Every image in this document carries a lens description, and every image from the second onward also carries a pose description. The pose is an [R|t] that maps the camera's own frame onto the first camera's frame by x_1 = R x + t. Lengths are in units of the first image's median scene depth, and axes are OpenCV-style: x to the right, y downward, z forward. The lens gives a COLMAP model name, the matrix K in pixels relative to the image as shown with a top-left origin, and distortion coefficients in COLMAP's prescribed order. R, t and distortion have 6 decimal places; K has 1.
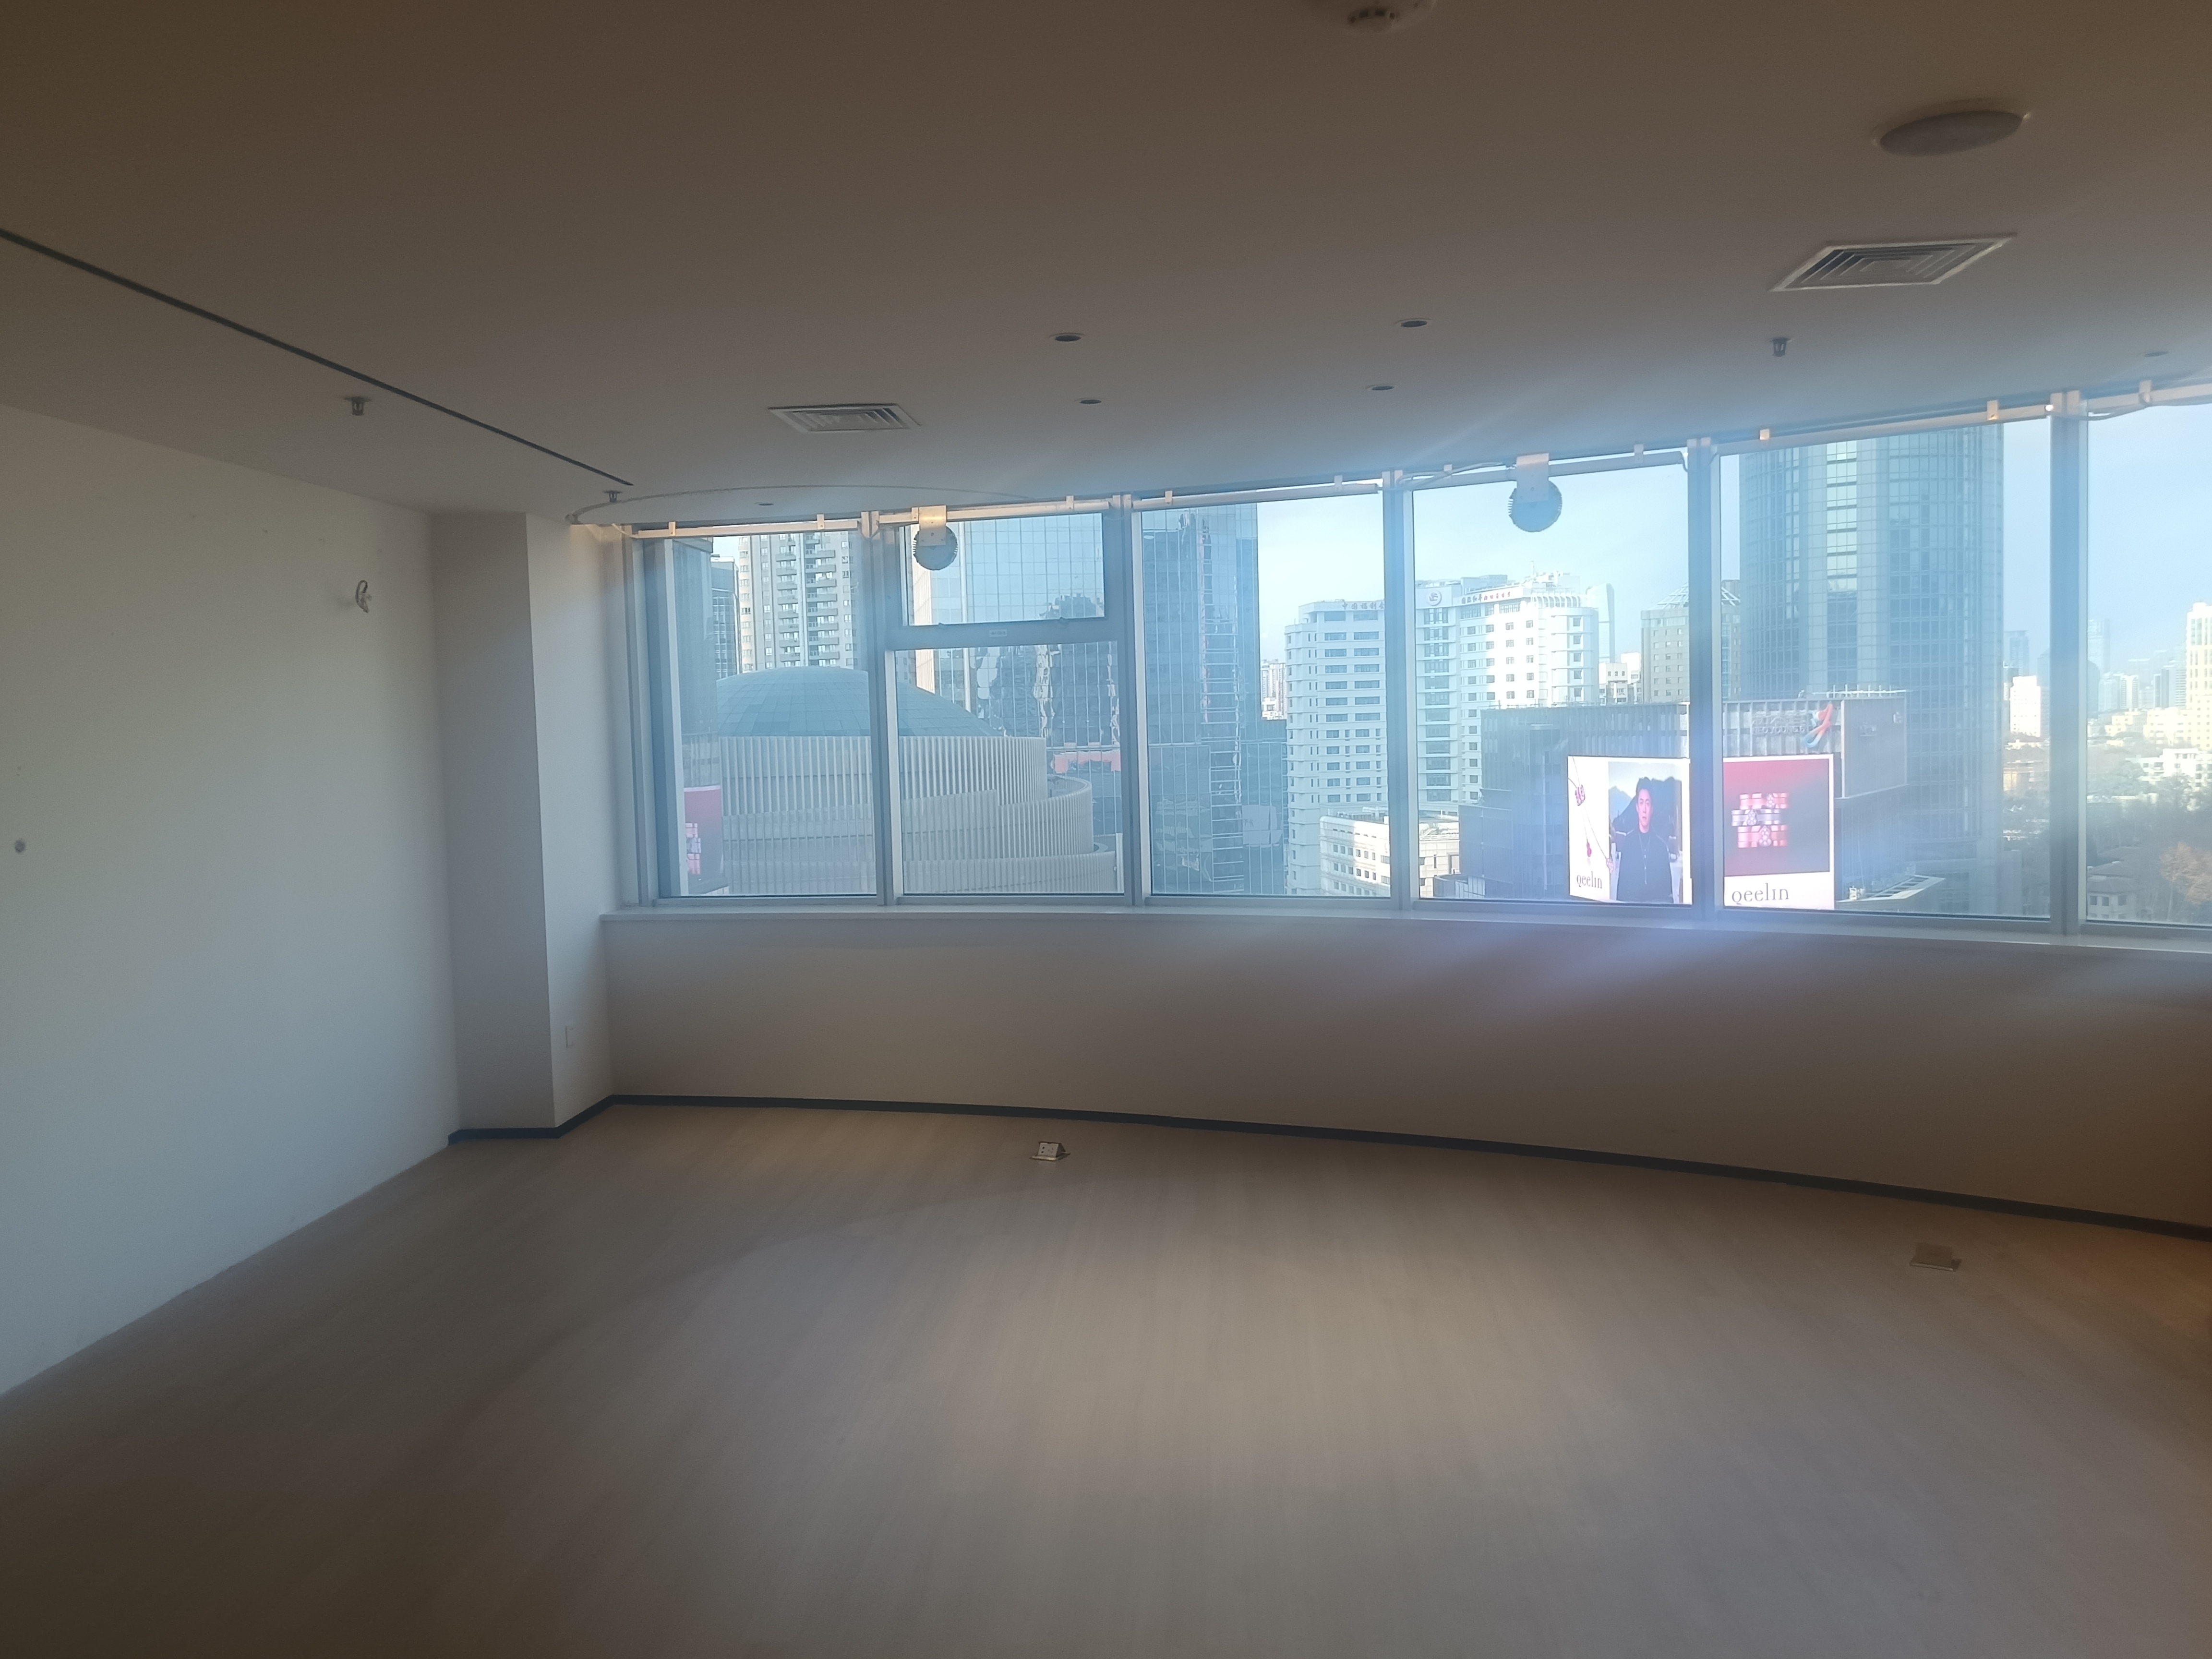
lens RADIAL K [[1754.7, 0, 1106.0], [0, 1754.7, 829.5], [0, 0, 1]] dist [0.017306, -0.005598]
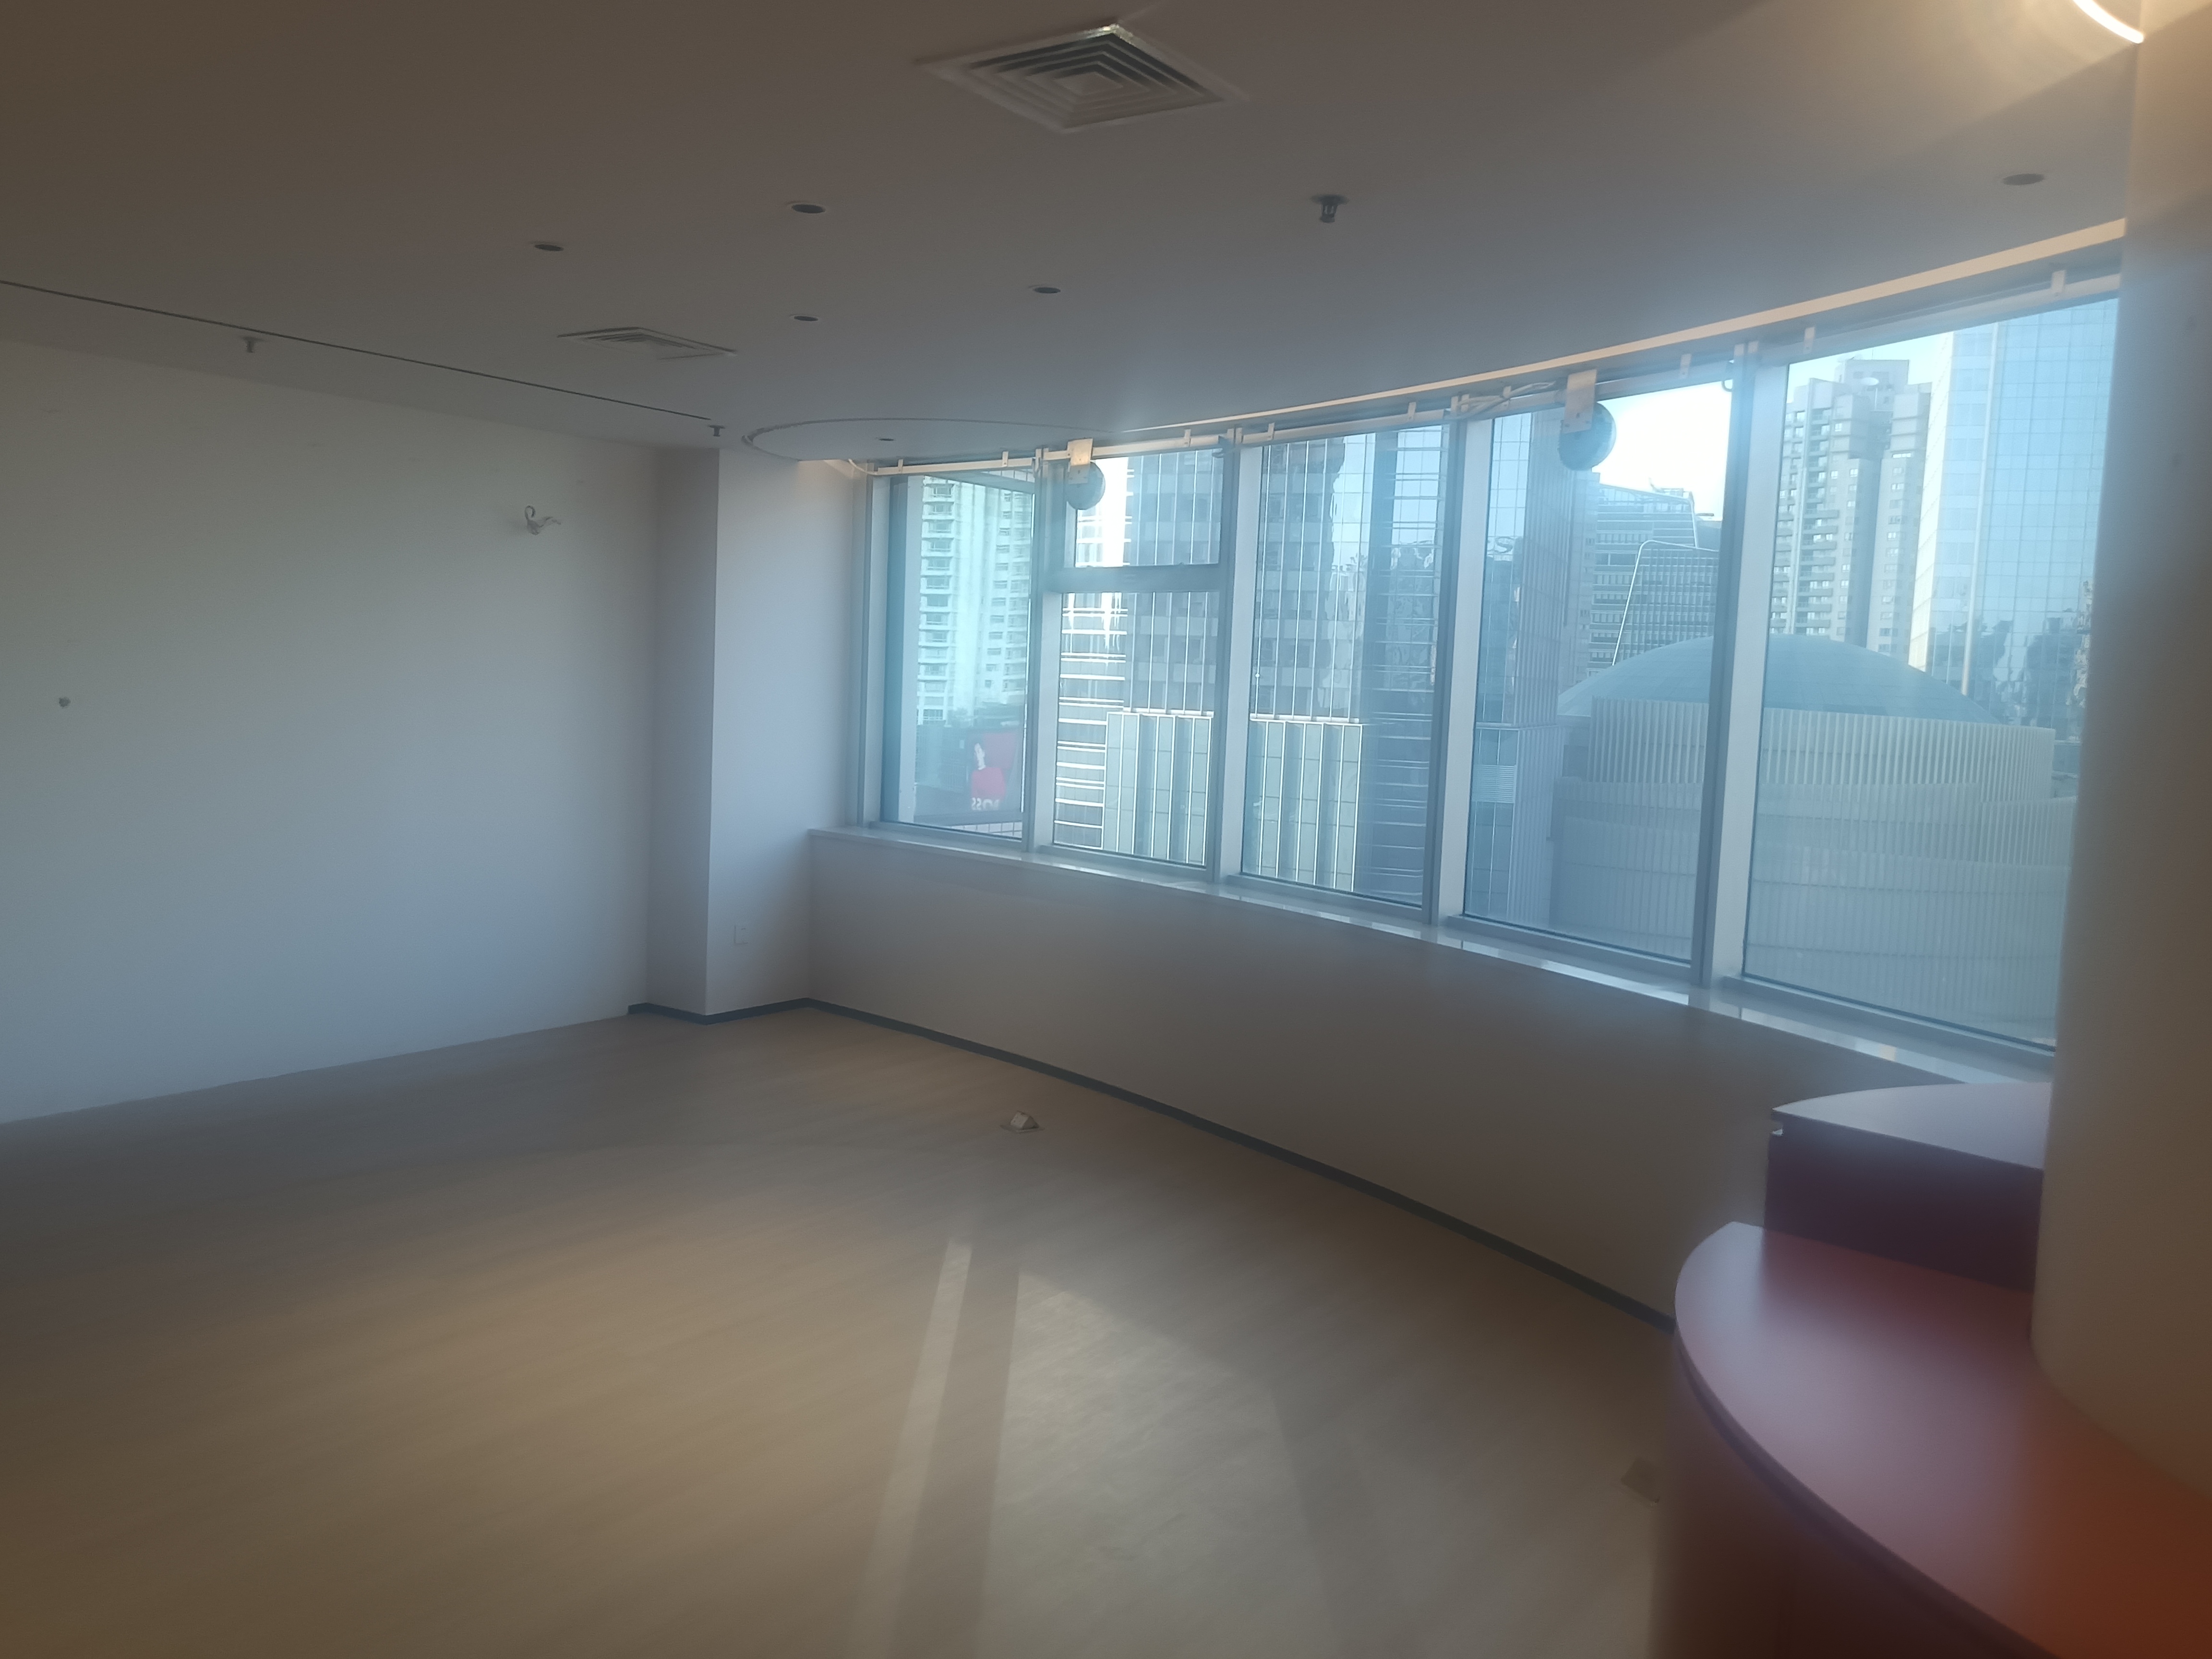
lens RADIAL K [[1754.7, 0, 1106.0], [0, 1754.7, 829.5], [0, 0, 1]] dist [0.017306, -0.005598]
pose [[0.845488, 0.114266, -0.521626, 0.409402], [-0.101850, 0.993412, 0.052528, -0.025013], [0.524191, 0.008716, 0.851556, 0.183523]]
